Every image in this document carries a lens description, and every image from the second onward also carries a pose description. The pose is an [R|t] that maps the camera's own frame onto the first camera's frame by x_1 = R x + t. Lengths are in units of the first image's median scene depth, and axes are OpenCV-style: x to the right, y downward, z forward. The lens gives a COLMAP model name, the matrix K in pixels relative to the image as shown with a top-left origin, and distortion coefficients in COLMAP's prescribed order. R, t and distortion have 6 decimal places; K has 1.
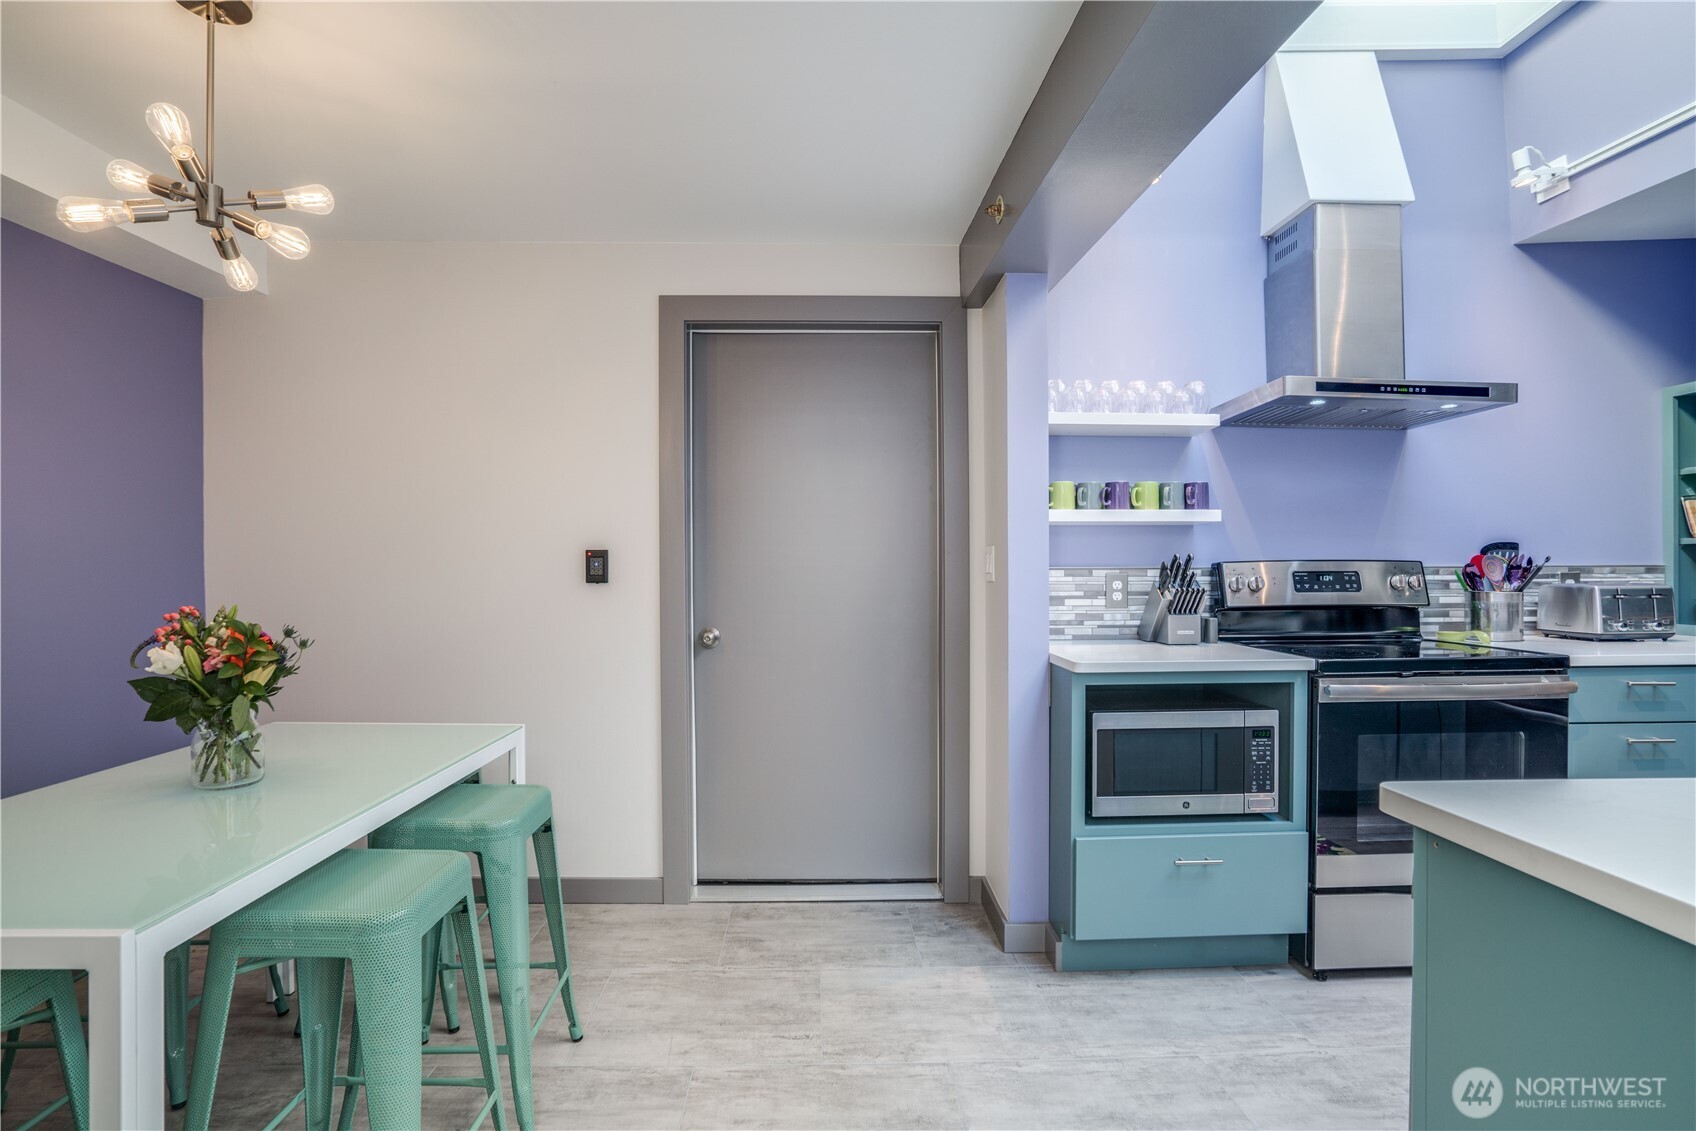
lens RADIAL K [[830.6, 0, 836.3], [0, 830.6, 570.4], [0, 0, 1]] dist [-0.051779, 0.026096]
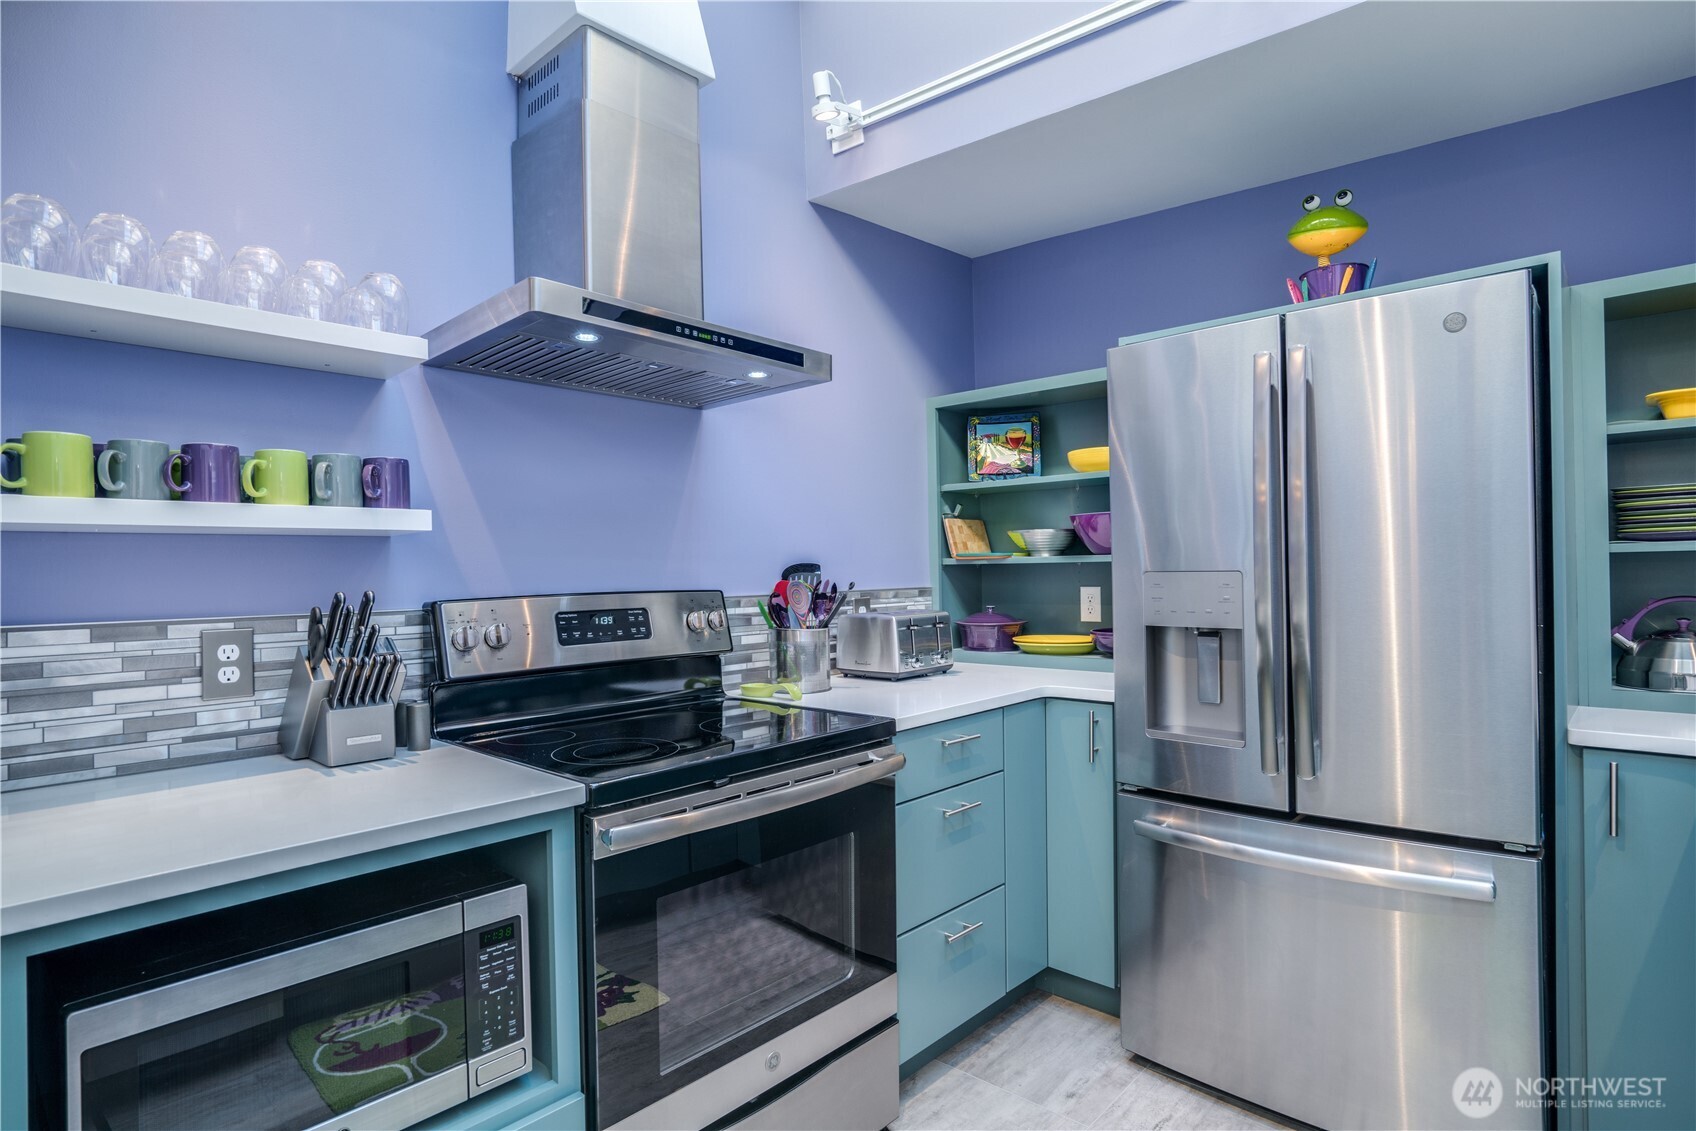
lens RADIAL K [[830.6, 0, 836.3], [0, 830.6, 570.4], [0, 0, 1]] dist [-0.051779, 0.026096]
pose [[0.694044, -0.011290, 0.719844, 0.255895], [0.016729, 0.999860, -0.000448, -0.027517], [-0.719739, 0.012353, 0.694135, 0.412576]]
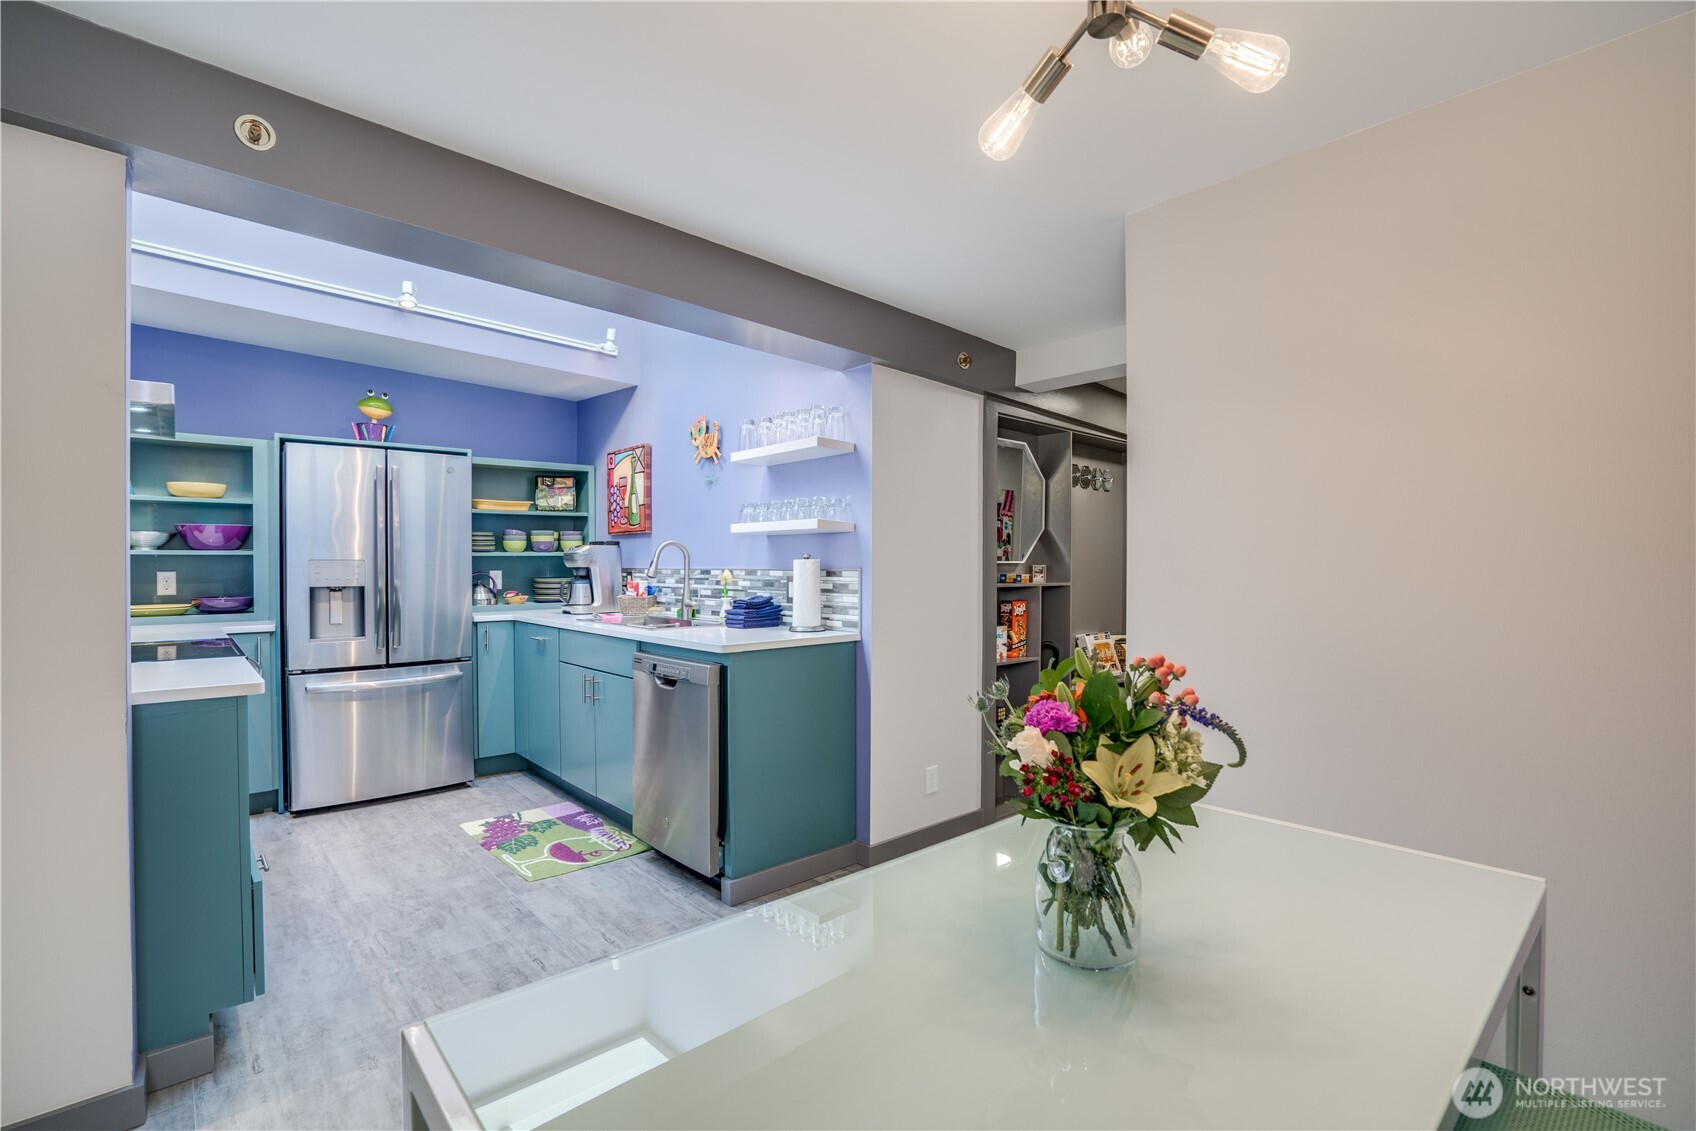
lens RADIAL K [[830.6, 0, 836.3], [0, 830.6, 570.4], [0, 0, 1]] dist [-0.051779, 0.026096]
pose [[-0.662479, -0.006479, 0.749053, -0.672884], [-0.000551, 0.999967, 0.008161, -0.017666], [-0.749080, 0.004994, -0.662460, 0.958694]]
